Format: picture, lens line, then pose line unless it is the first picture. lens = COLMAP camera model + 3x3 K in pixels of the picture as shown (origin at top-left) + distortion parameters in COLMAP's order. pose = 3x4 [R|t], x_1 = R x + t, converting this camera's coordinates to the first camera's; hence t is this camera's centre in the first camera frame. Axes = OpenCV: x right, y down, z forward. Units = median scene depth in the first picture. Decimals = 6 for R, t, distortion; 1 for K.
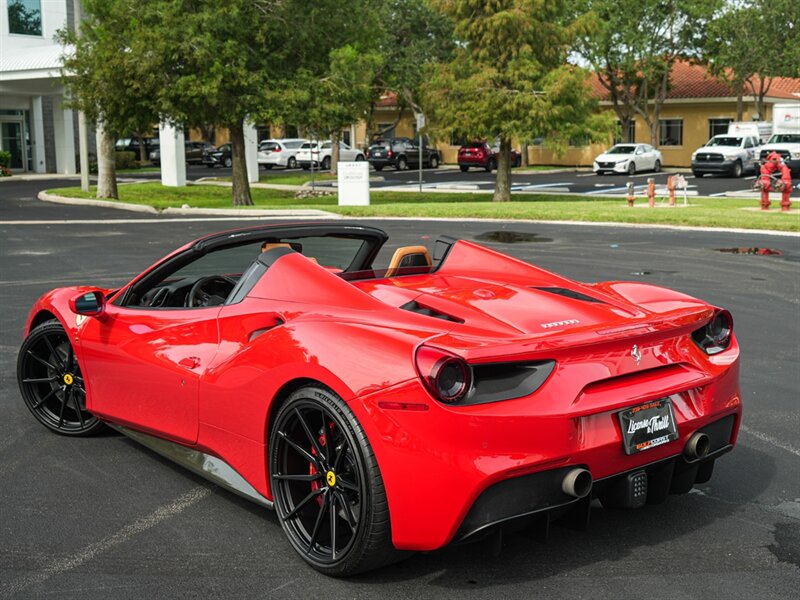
lens RADIAL K [[1100.2, 0, 494.3], [0, 1100.2, 301.8], [0, 0, 1]] dist [-0.014784, 0.059061]
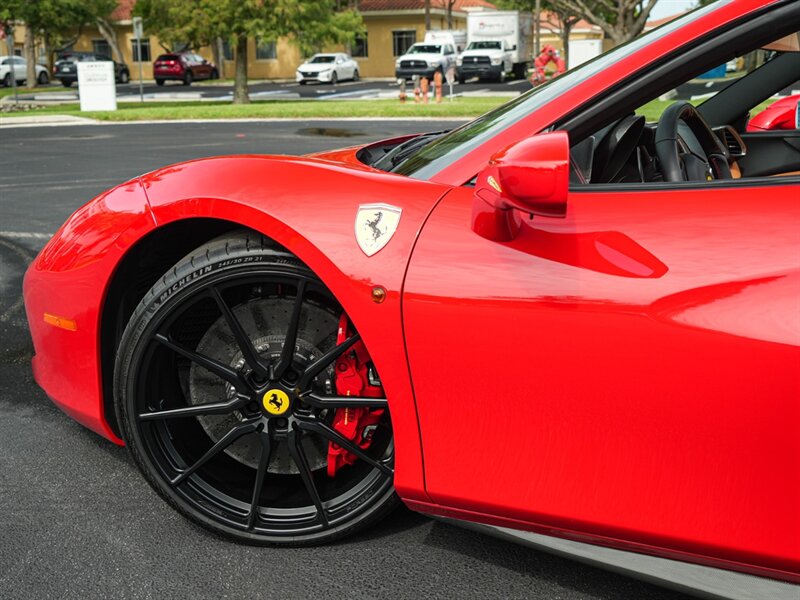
lens RADIAL K [[974.3, 0, 400.0], [0, 974.3, 300.0], [0, 0, 1]] dist [-0.028173, 0.030521]
pose [[0.965437, -0.072491, 0.250351, -0.091829], [0.049738, 0.994133, 0.096054, 0.001550], [-0.255845, -0.080282, 0.963378, 0.145648]]
